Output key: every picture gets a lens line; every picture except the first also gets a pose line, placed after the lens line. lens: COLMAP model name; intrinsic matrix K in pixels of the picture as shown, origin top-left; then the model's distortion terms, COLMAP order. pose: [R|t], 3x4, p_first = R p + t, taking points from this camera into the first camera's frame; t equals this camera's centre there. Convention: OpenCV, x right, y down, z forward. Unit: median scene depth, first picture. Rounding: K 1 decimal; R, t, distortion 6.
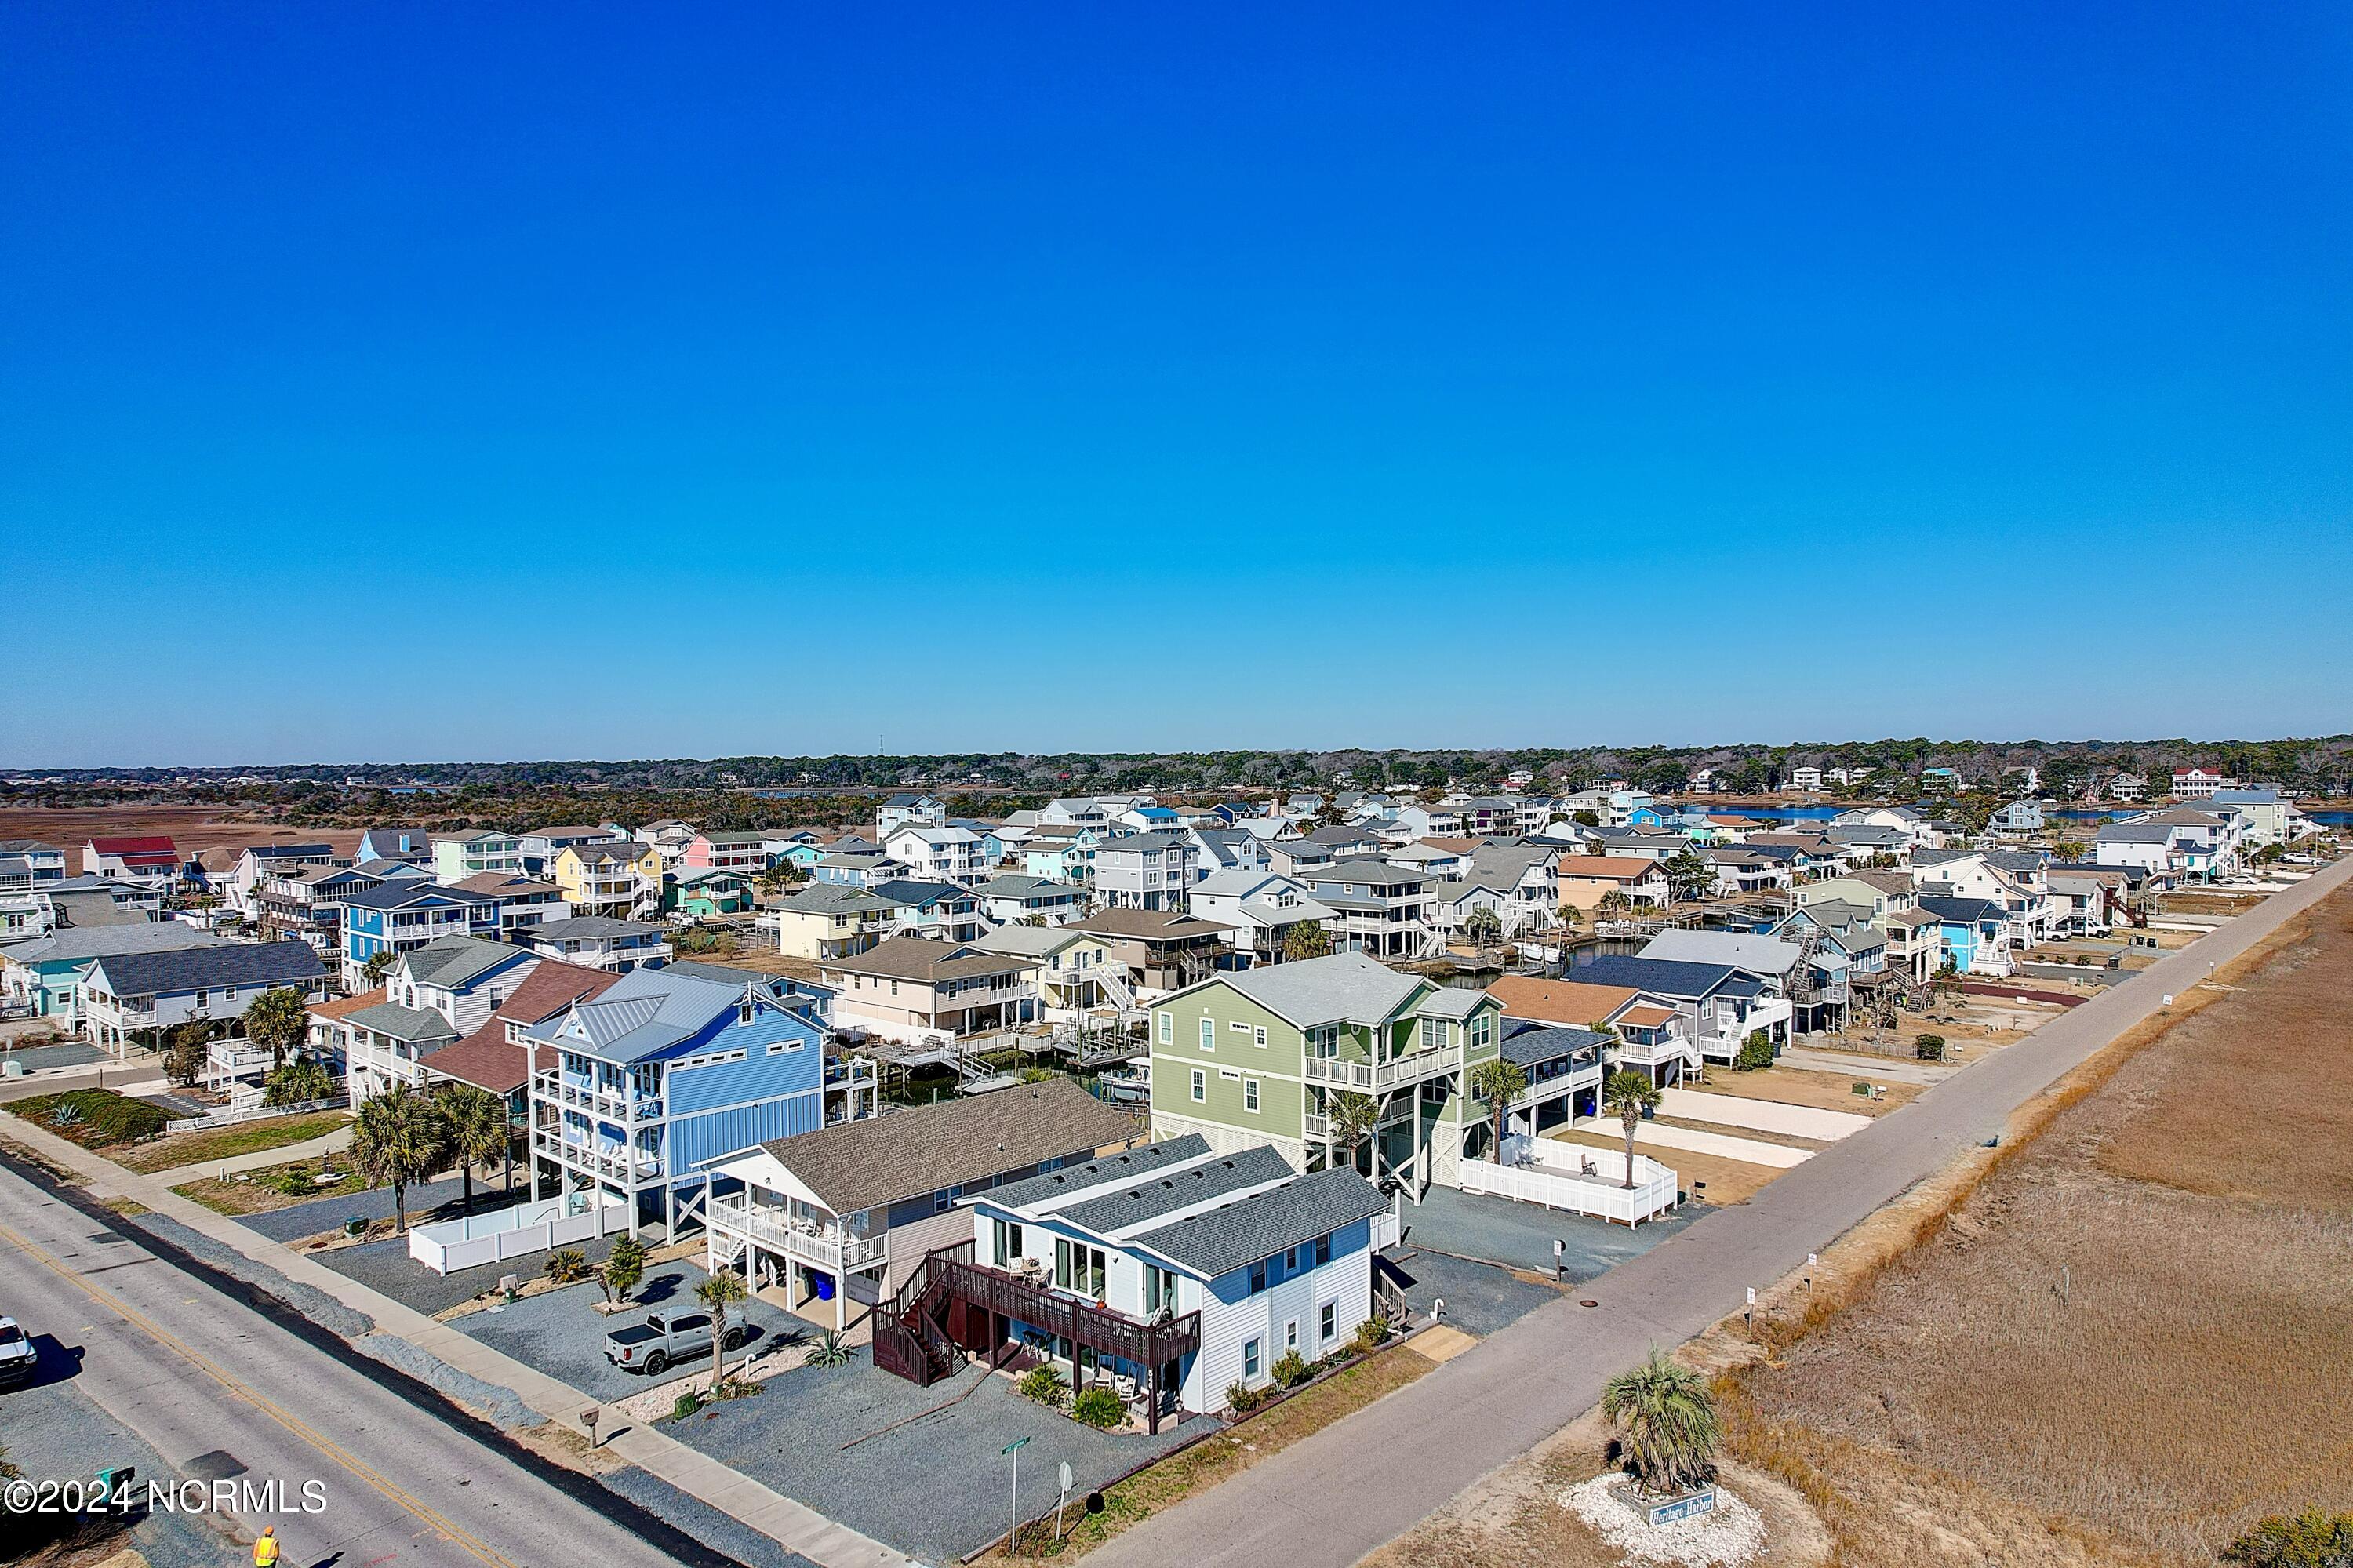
lens RADIAL K [[1502.1, 0, 1160.5], [0, 1502.1, 785.5], [0, 0, 1]] dist [-0.064392, 0.053079]
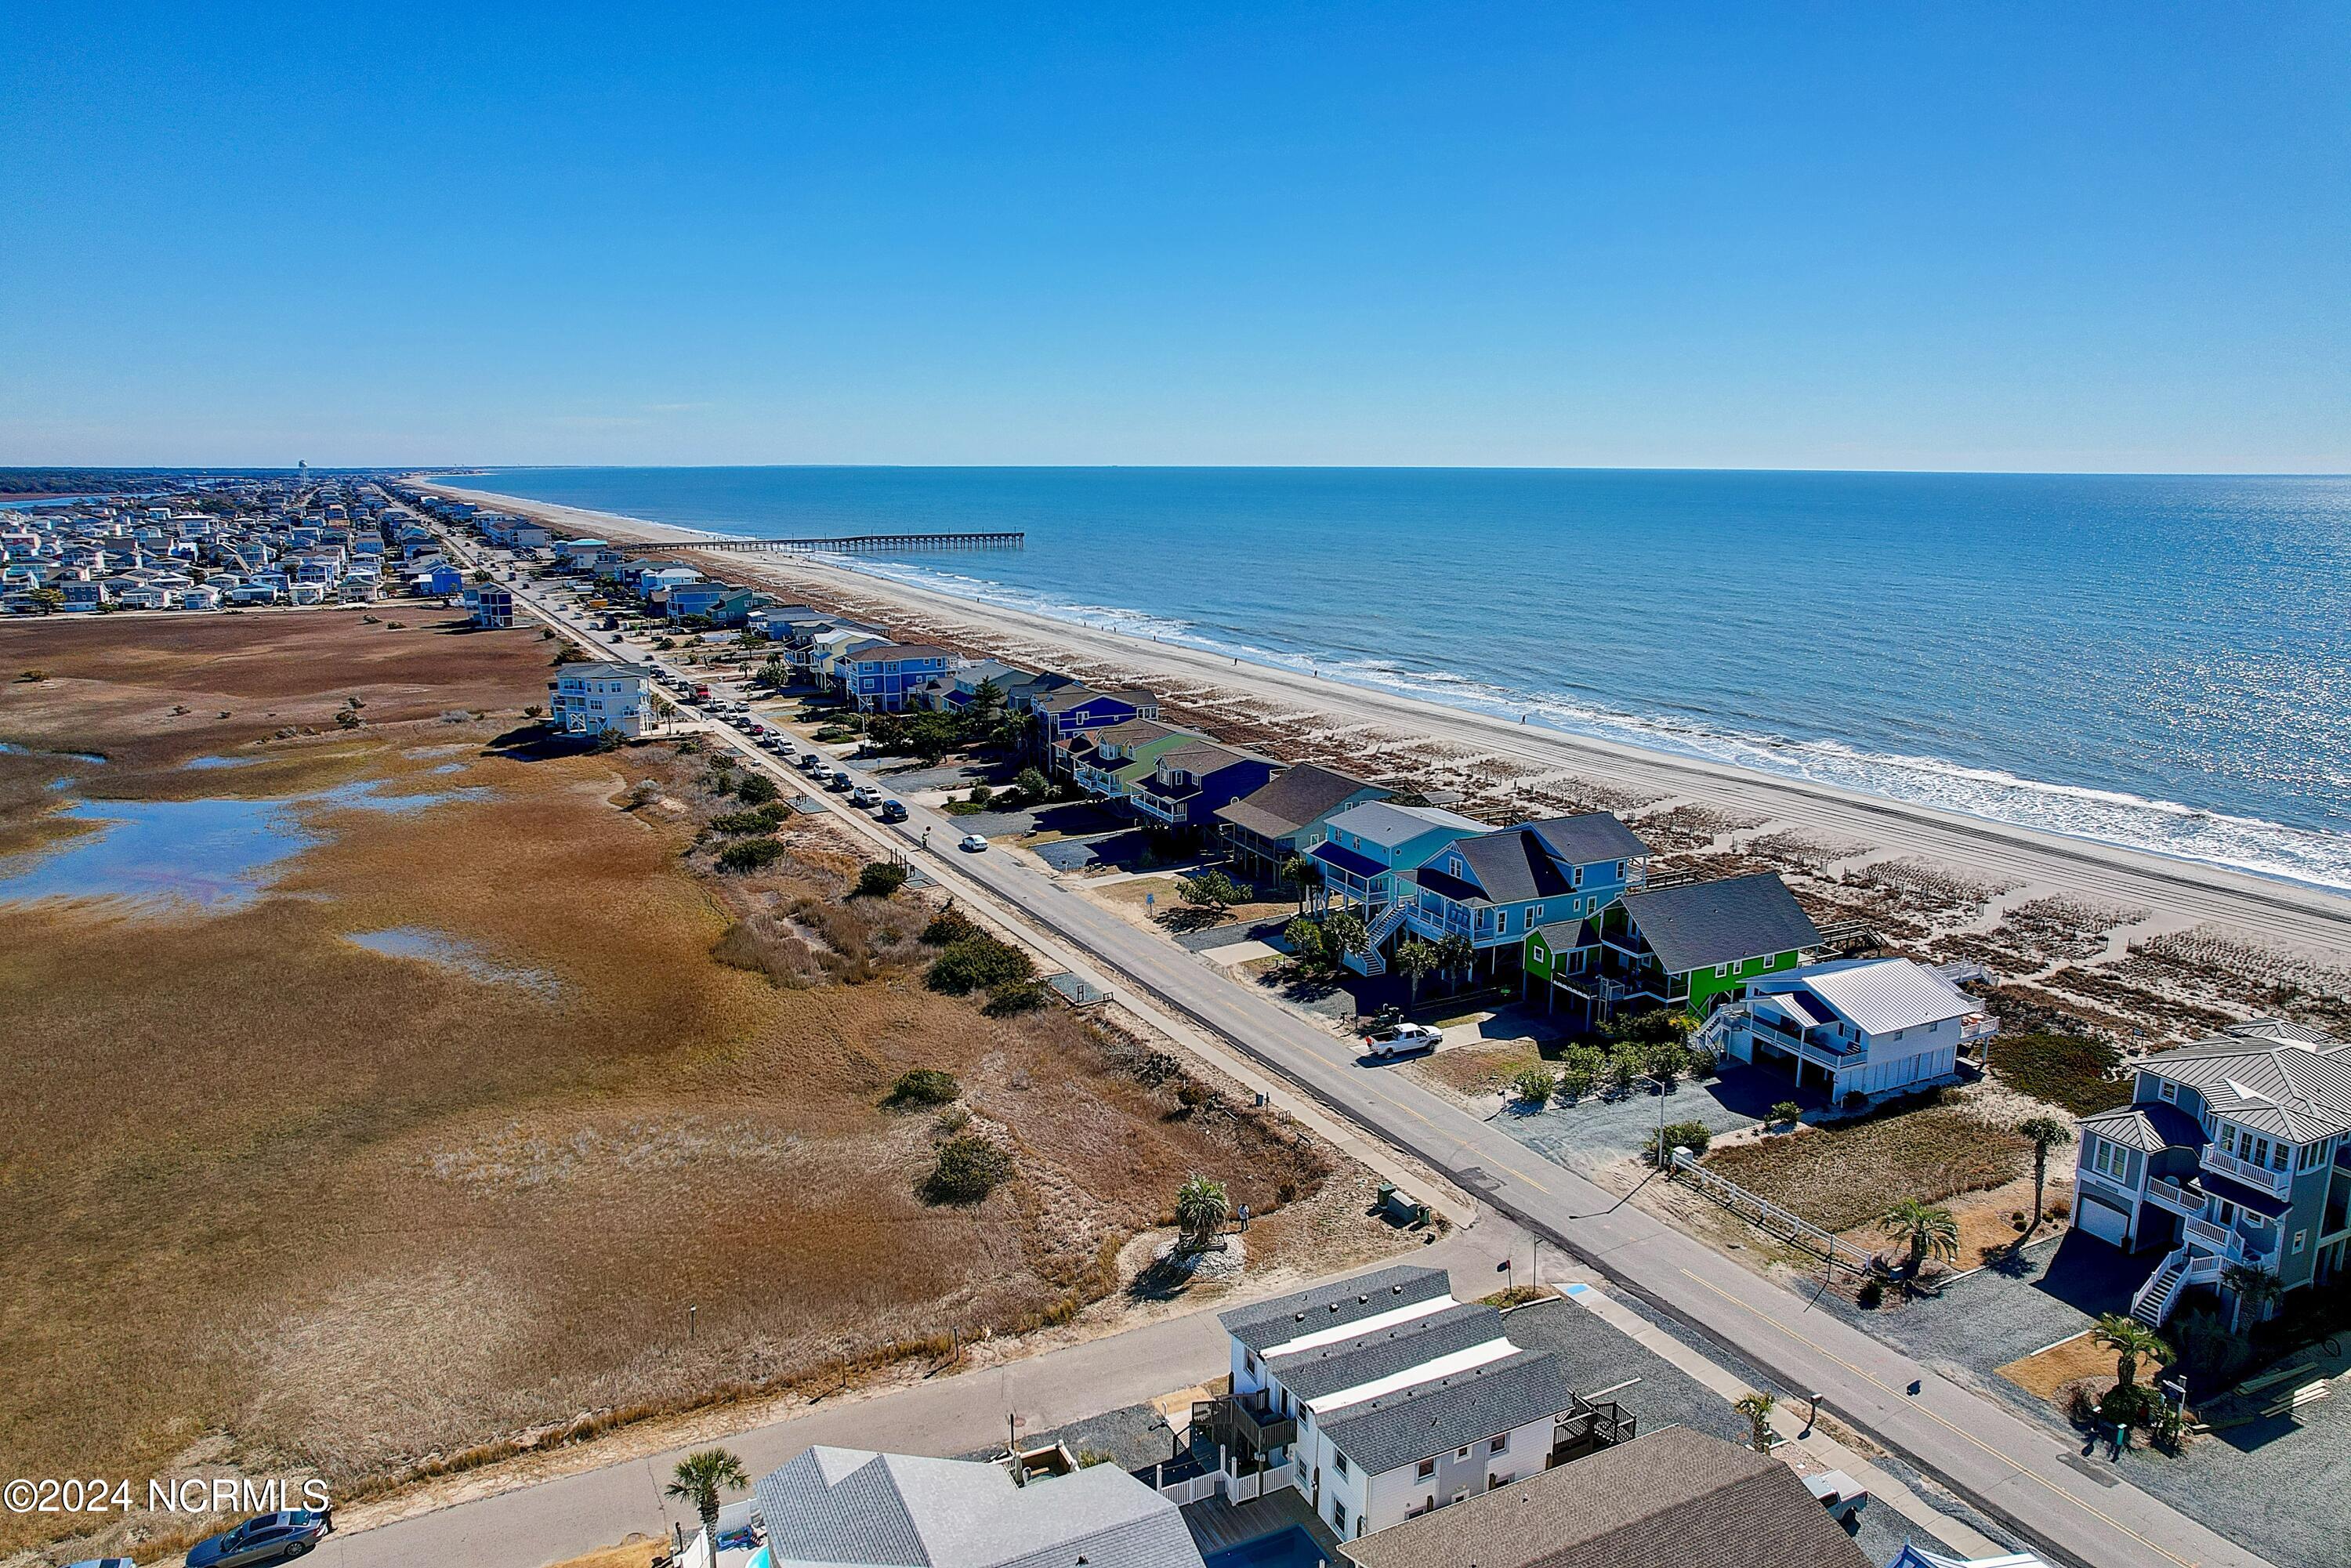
lens RADIAL K [[1504.3, 0, 1159.5], [0, 1504.3, 778.0], [0, 0, 1]] dist [-0.074473, 0.070423]
pose [[-0.929862, -0.068777, 0.361423, -0.074931], [0.013352, 0.975416, 0.219967, -0.148677], [-0.367666, 0.209365, -0.906084, 0.700650]]
